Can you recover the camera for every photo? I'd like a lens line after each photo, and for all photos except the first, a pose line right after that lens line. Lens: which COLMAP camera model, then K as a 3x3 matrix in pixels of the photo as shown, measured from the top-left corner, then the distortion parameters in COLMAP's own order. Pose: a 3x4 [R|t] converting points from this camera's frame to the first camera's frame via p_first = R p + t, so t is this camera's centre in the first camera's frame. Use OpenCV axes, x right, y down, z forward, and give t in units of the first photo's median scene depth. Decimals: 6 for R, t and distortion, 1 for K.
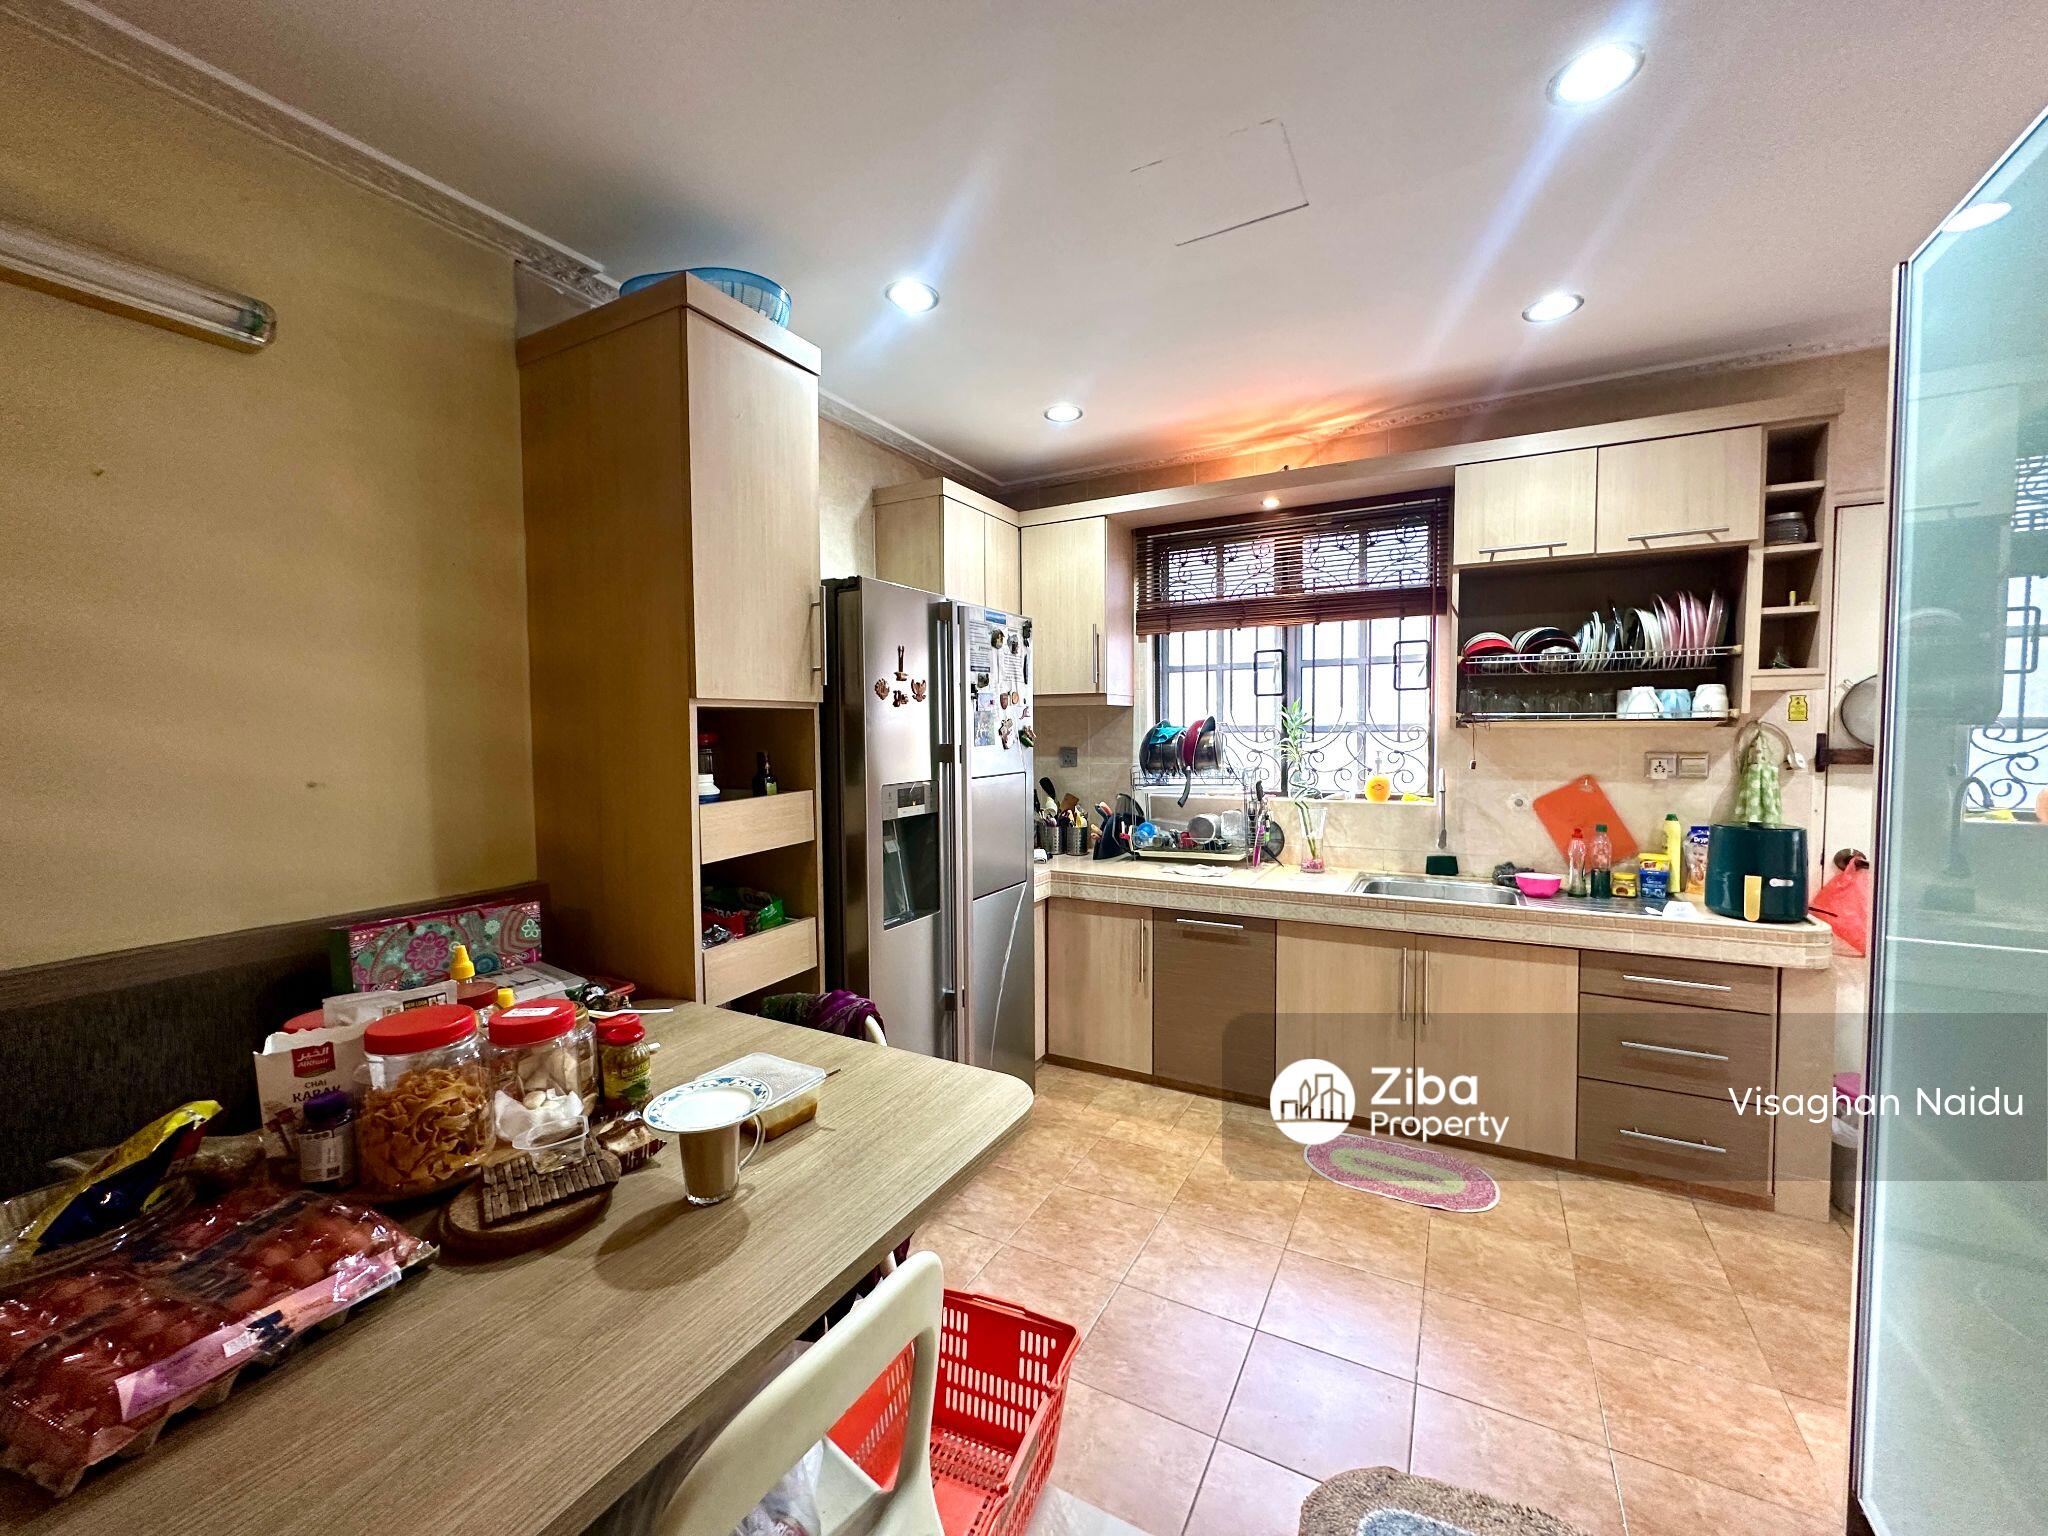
lens RADIAL K [[819.5, 0, 1024.9], [0, 819.5, 772.2], [0, 0, 1]] dist [-0.001239, 0.000157]
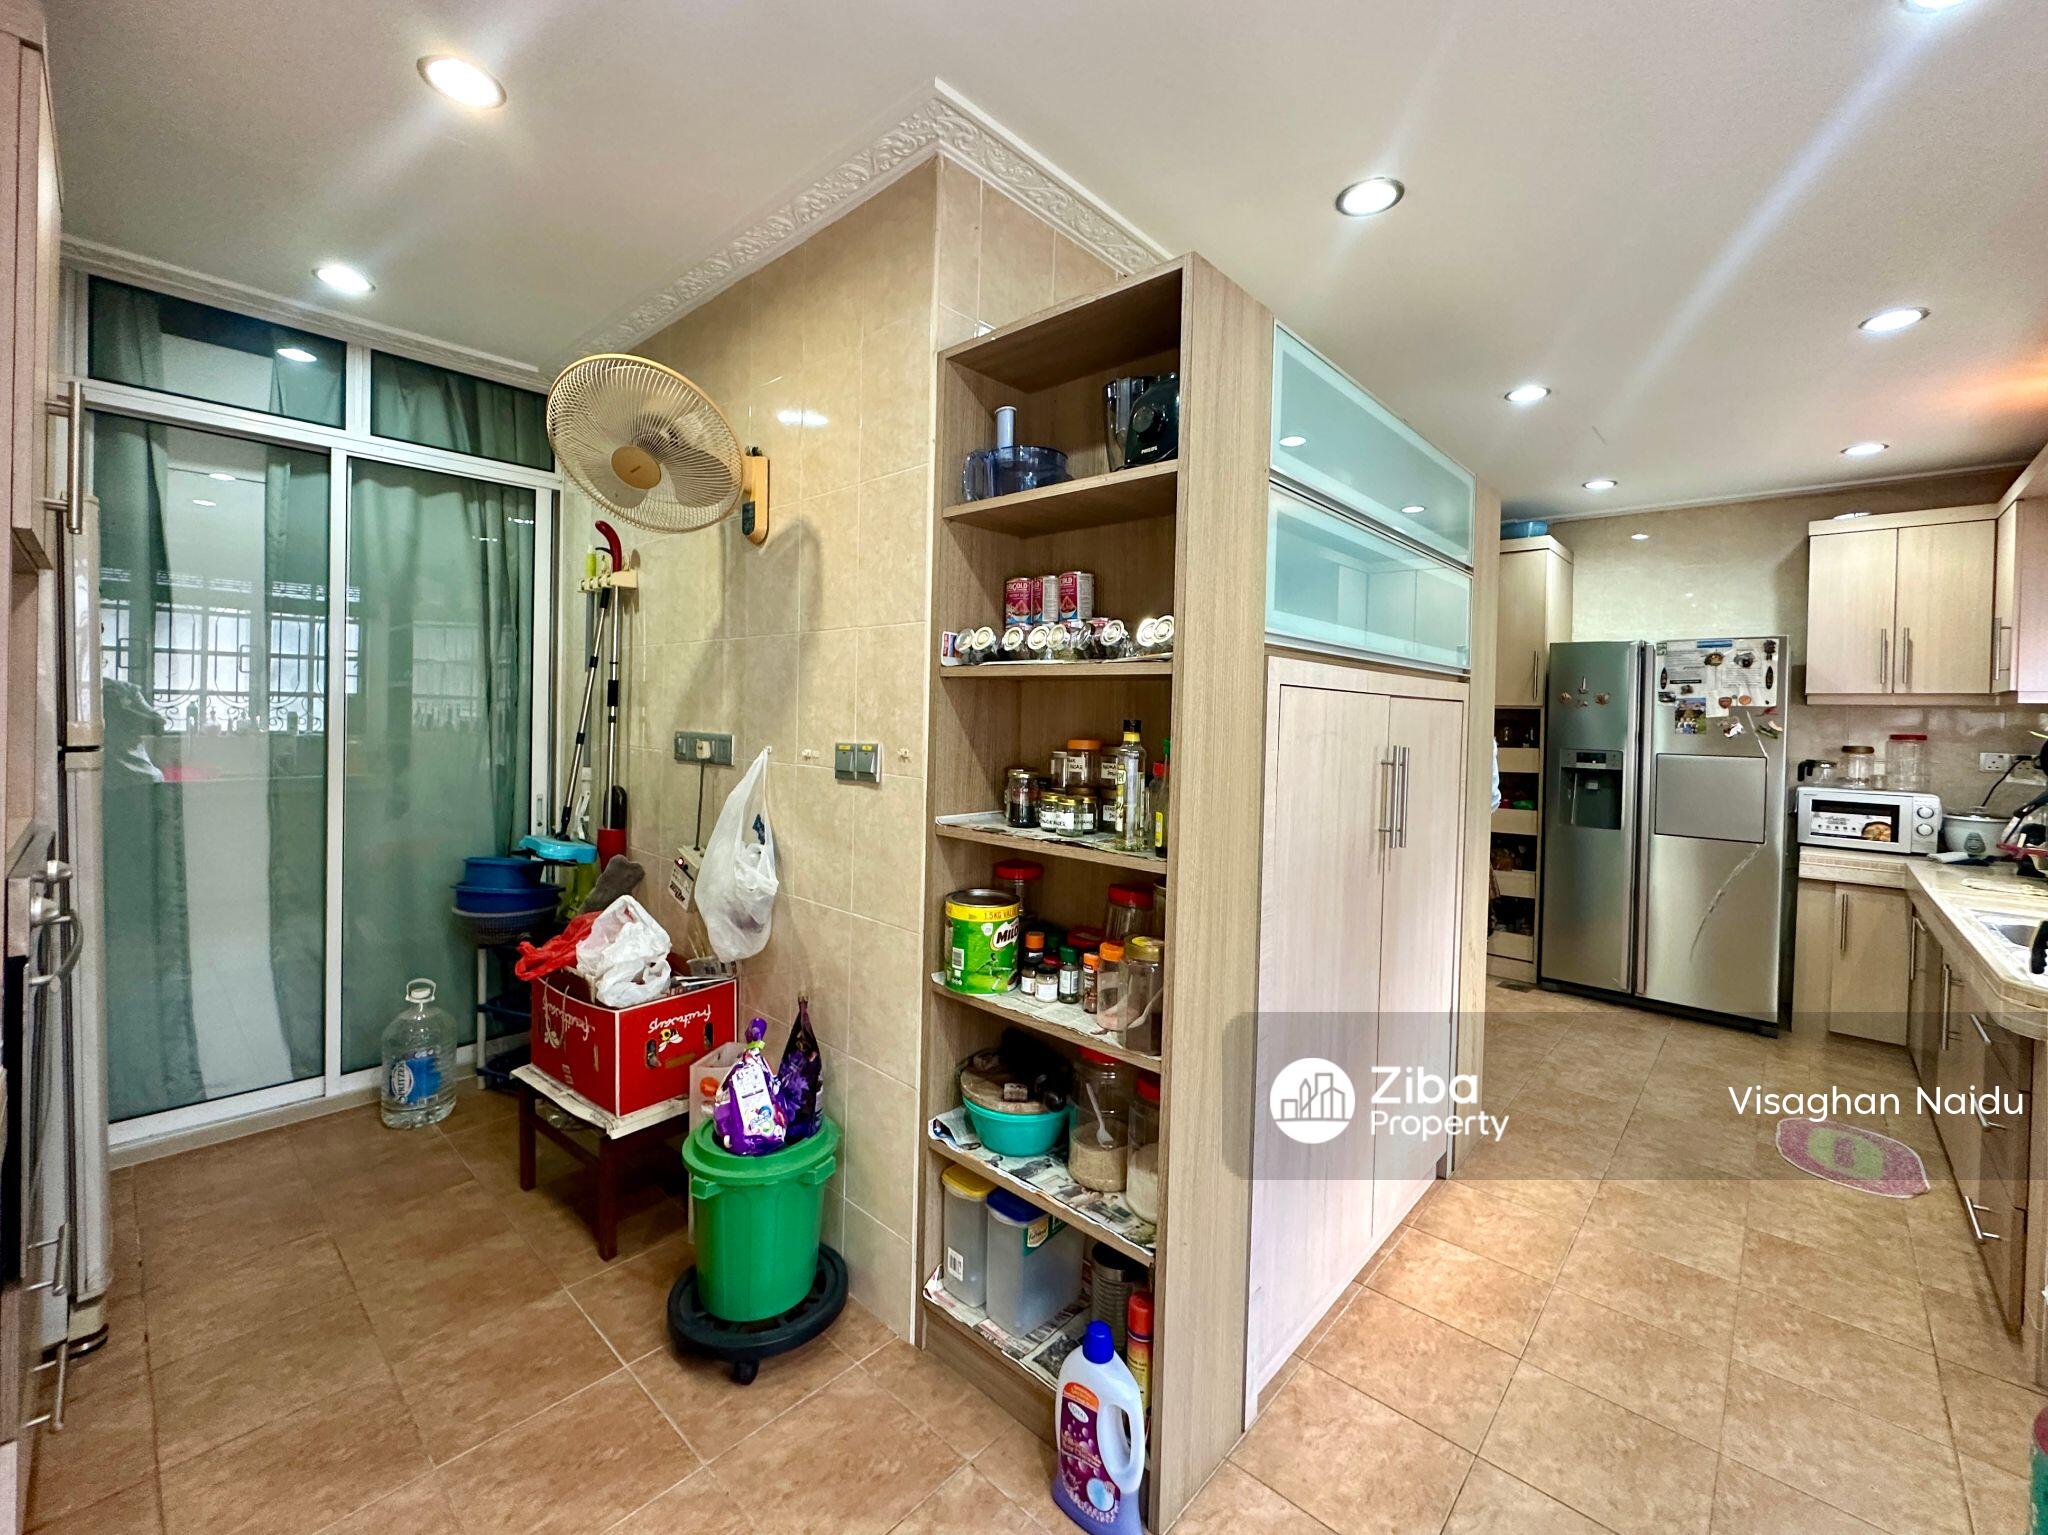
lens RADIAL K [[819.5, 0, 1026.4], [0, 819.5, 767.7], [0, 0, 1]] dist [-0.001239, 0.000157]
pose [[-0.231503, 0.075266, -0.969918, 1.633464], [-0.061140, 0.993906, 0.091721, -0.032659], [0.970911, 0.080534, -0.225491, 0.175027]]
